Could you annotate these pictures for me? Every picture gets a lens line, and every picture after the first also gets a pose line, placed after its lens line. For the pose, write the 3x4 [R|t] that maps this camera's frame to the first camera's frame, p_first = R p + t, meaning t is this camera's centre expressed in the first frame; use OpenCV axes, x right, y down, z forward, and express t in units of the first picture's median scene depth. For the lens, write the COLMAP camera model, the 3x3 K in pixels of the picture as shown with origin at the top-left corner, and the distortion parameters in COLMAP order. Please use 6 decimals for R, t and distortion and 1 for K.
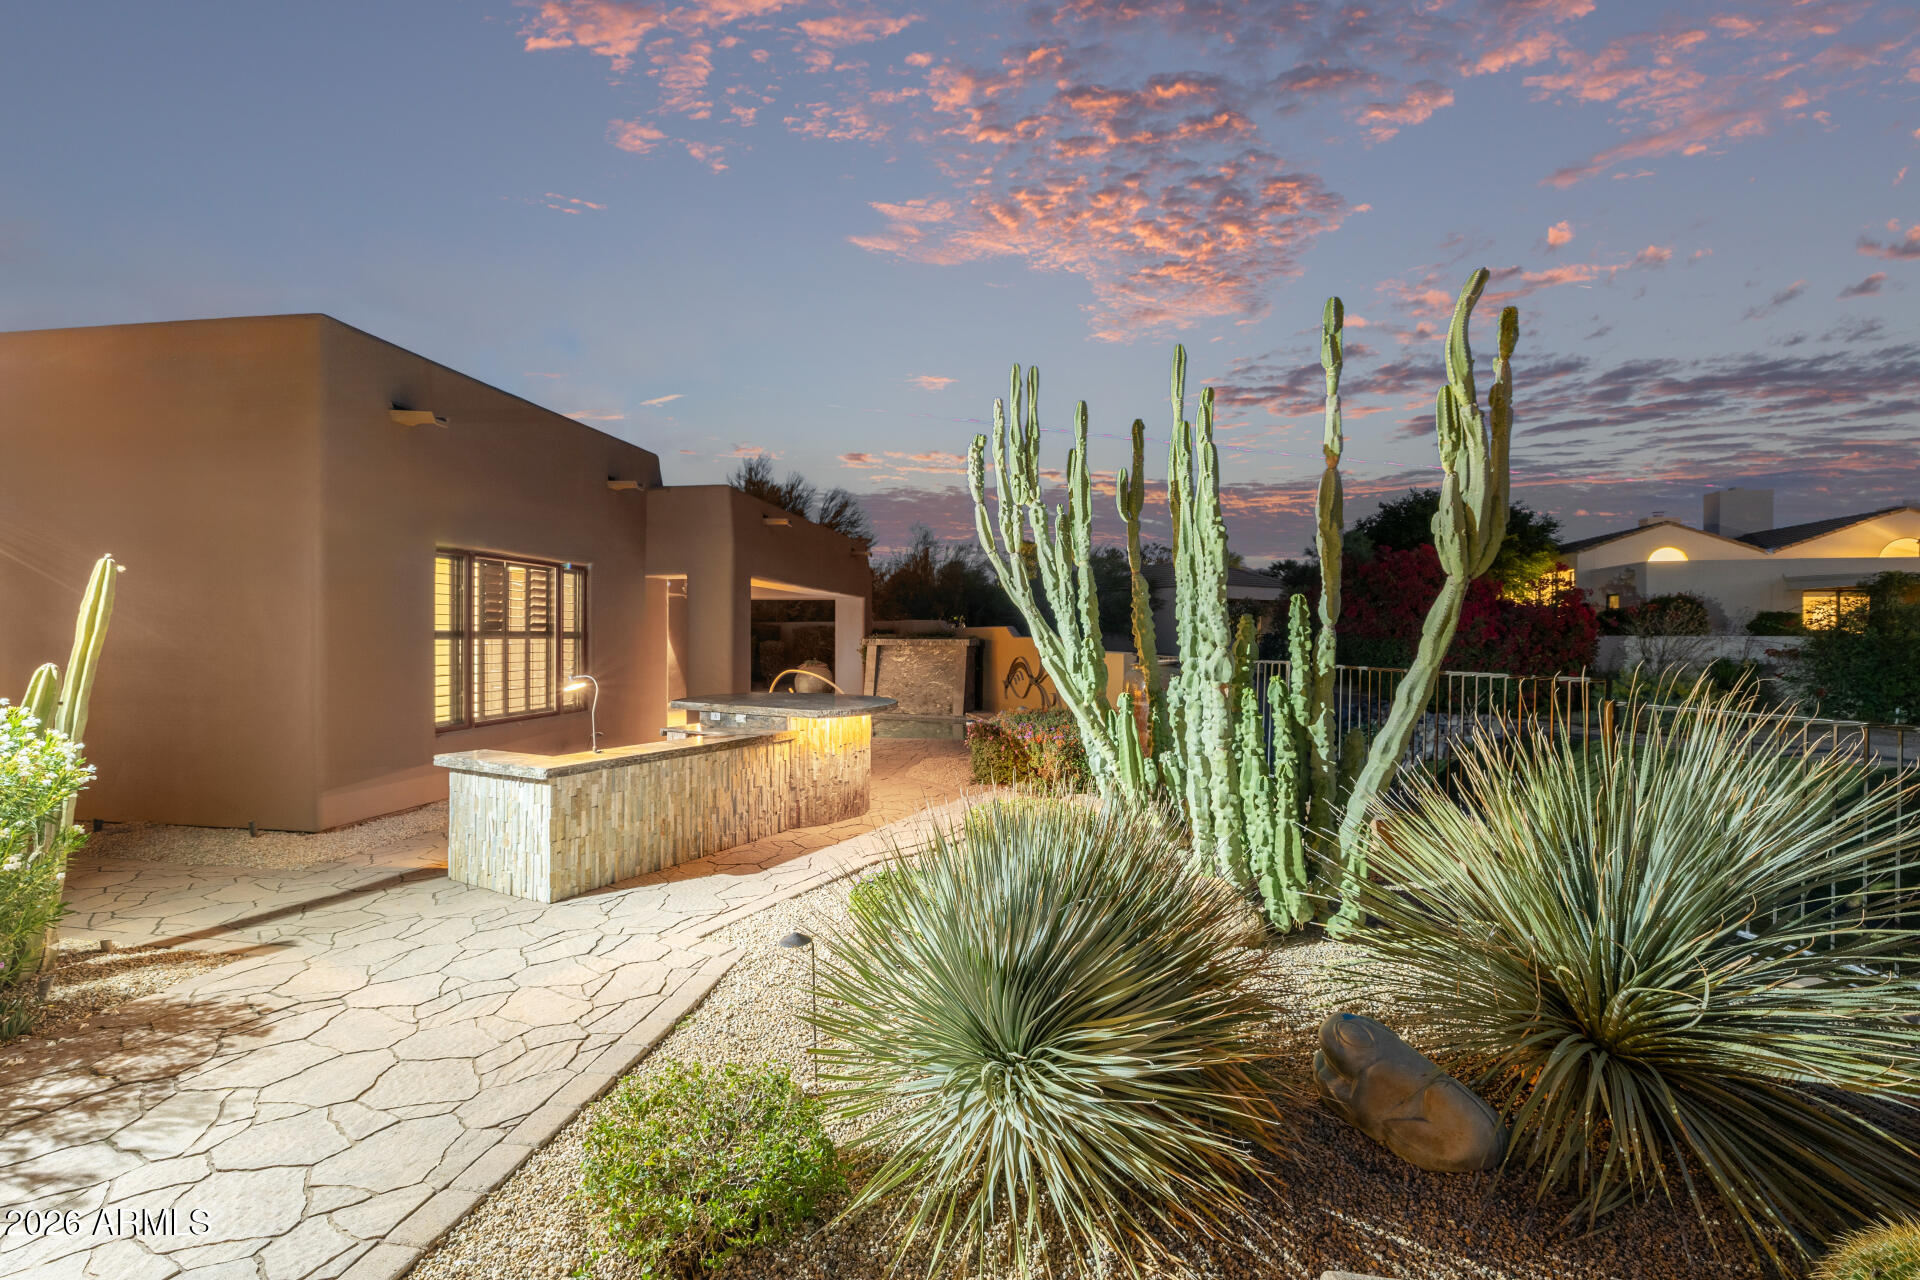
lens RADIAL K [[805.9, 0, 960.0], [0, 805.9, 640.0], [0, 0, 1]] dist [0.000588, -0.000037]
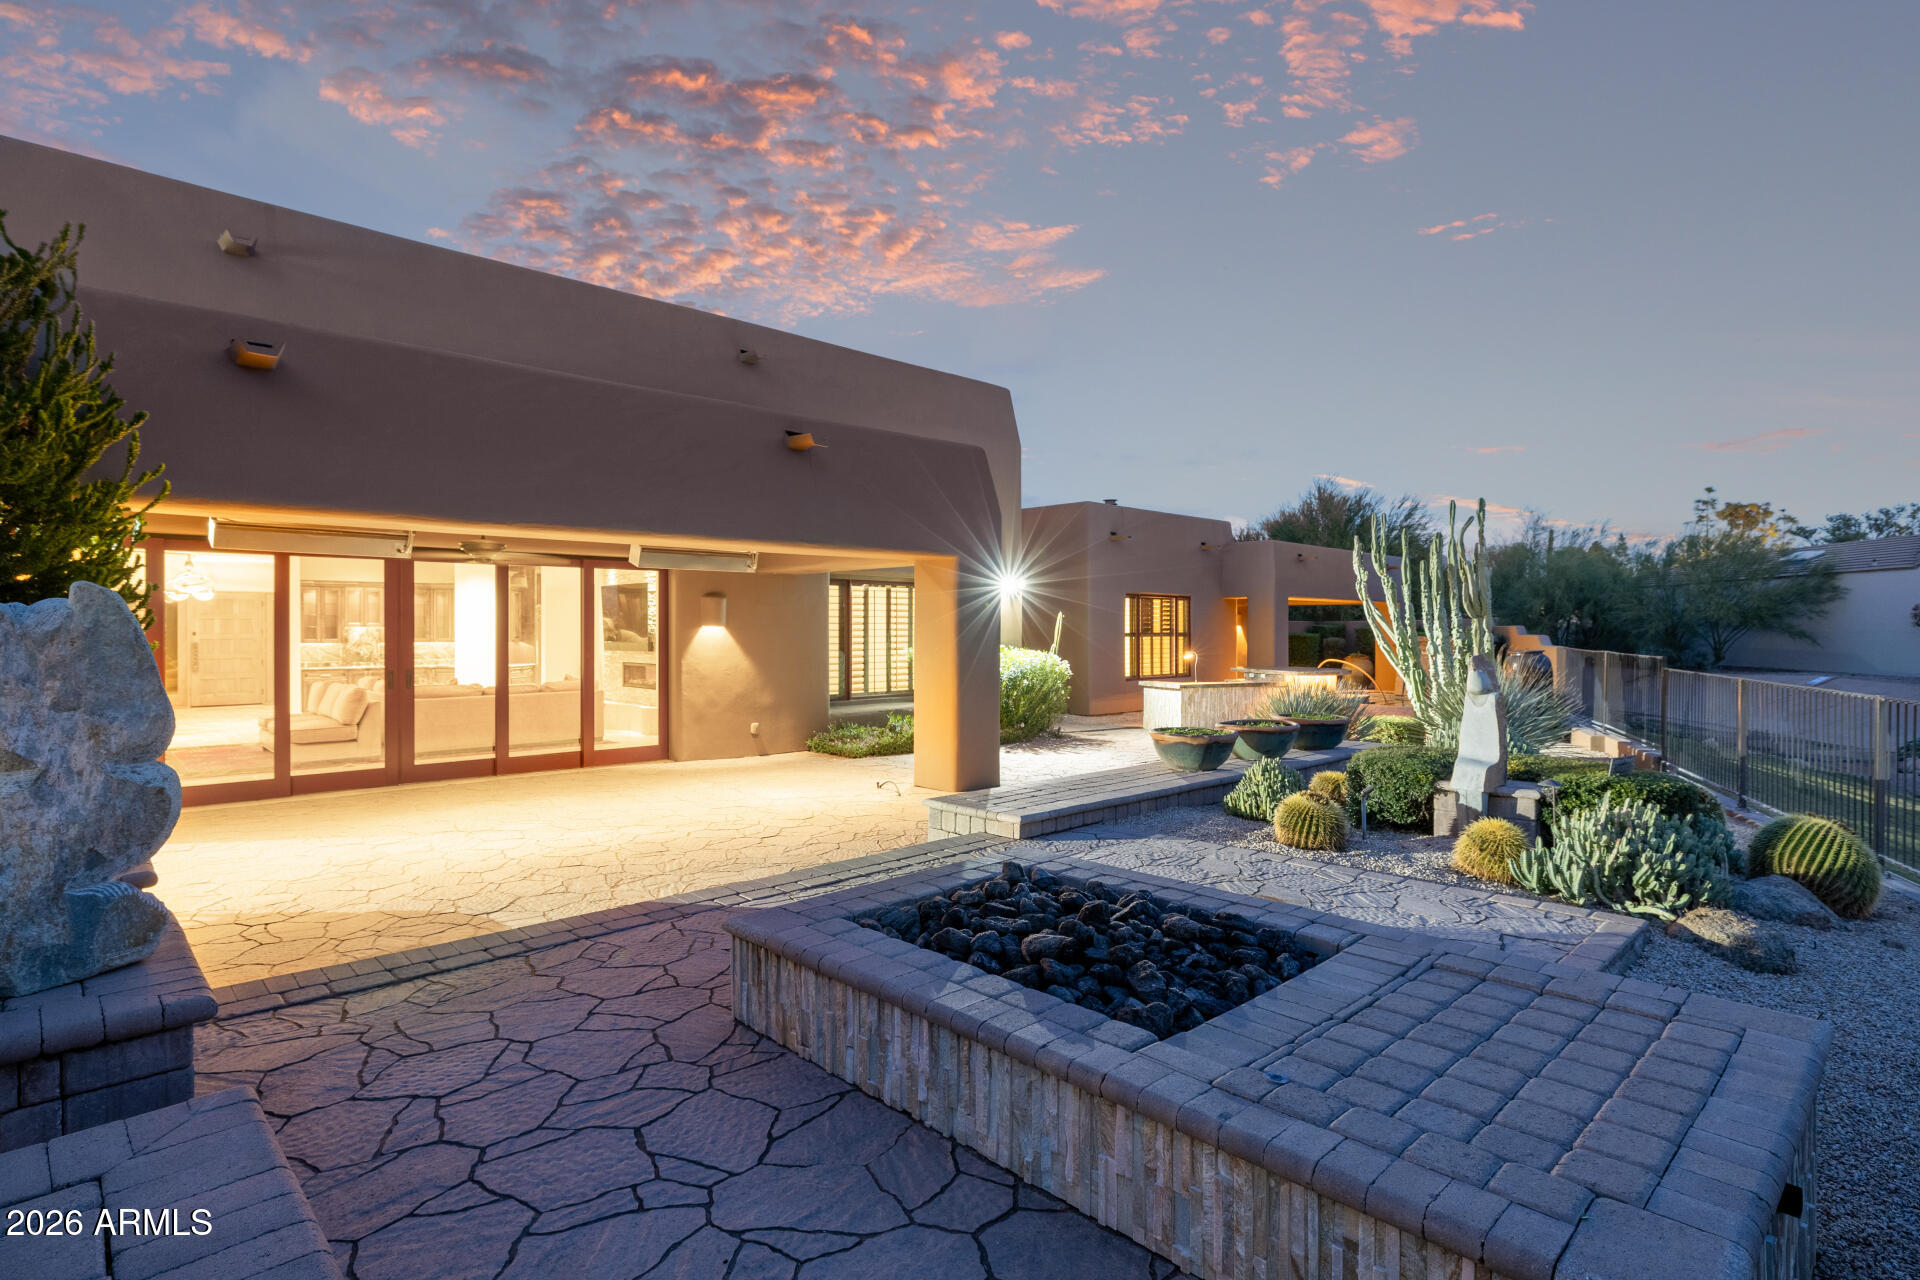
lens RADIAL K [[941.1, 0, 960.0], [0, 941.1, 640.0], [0, 0, 1]] dist [-0.002781, -0.000783]
pose [[0.787667, 0.001894, -0.616098, 0.579557], [0.000534, 0.999993, 0.003756, -0.002724], [0.616101, -0.003288, 0.787661, -1.320414]]
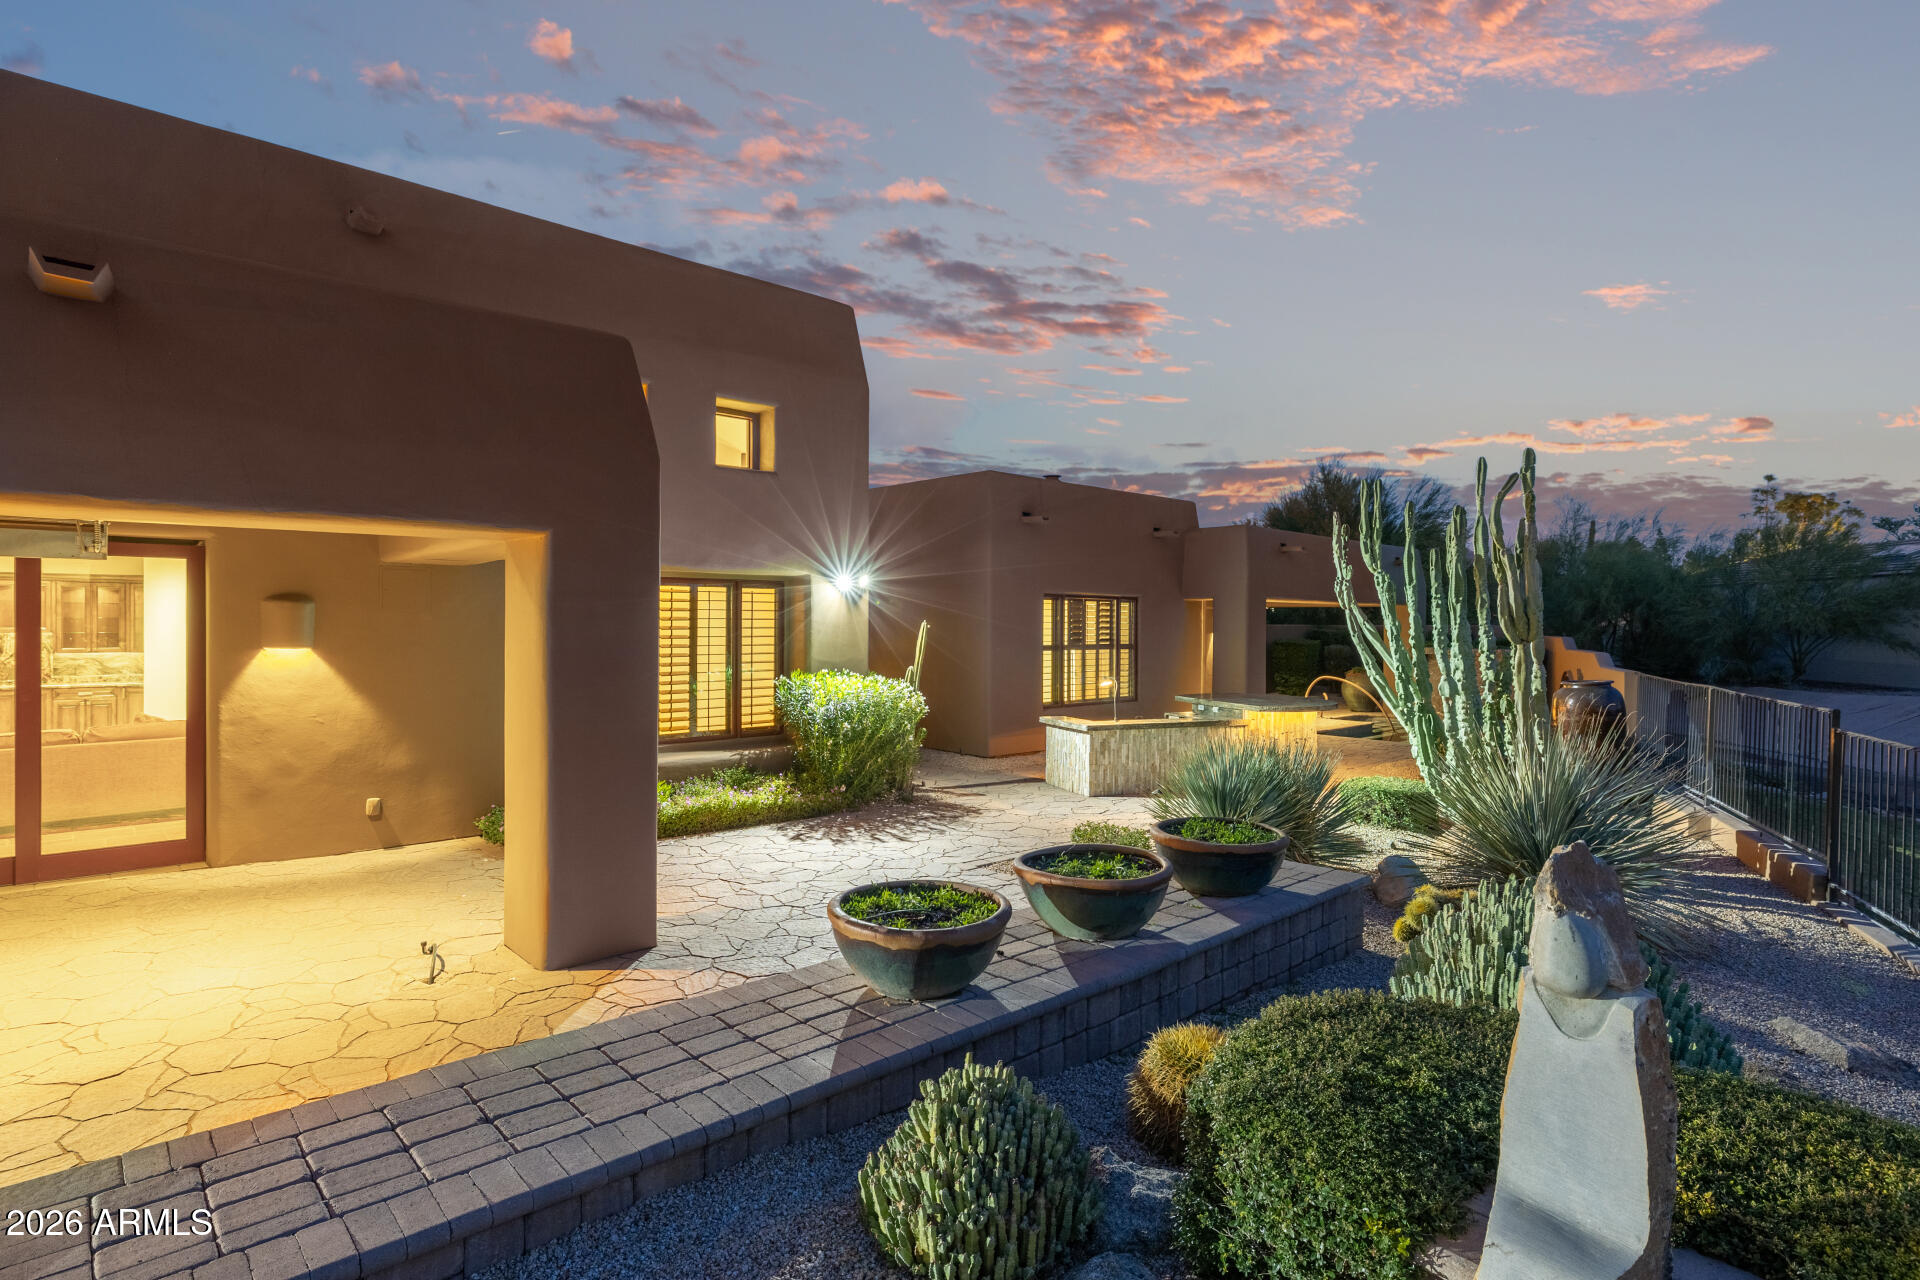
lens RADIAL K [[960.7, 0, 960.0], [0, 960.7, 640.0], [0, 0, 1]] dist [0.000279, 0.000119]
pose [[0.779597, 0.010756, -0.626189, 0.455651], [-0.006095, 0.999935, 0.009587, -0.042953], [0.626251, -0.003657, 0.779613, -0.651111]]
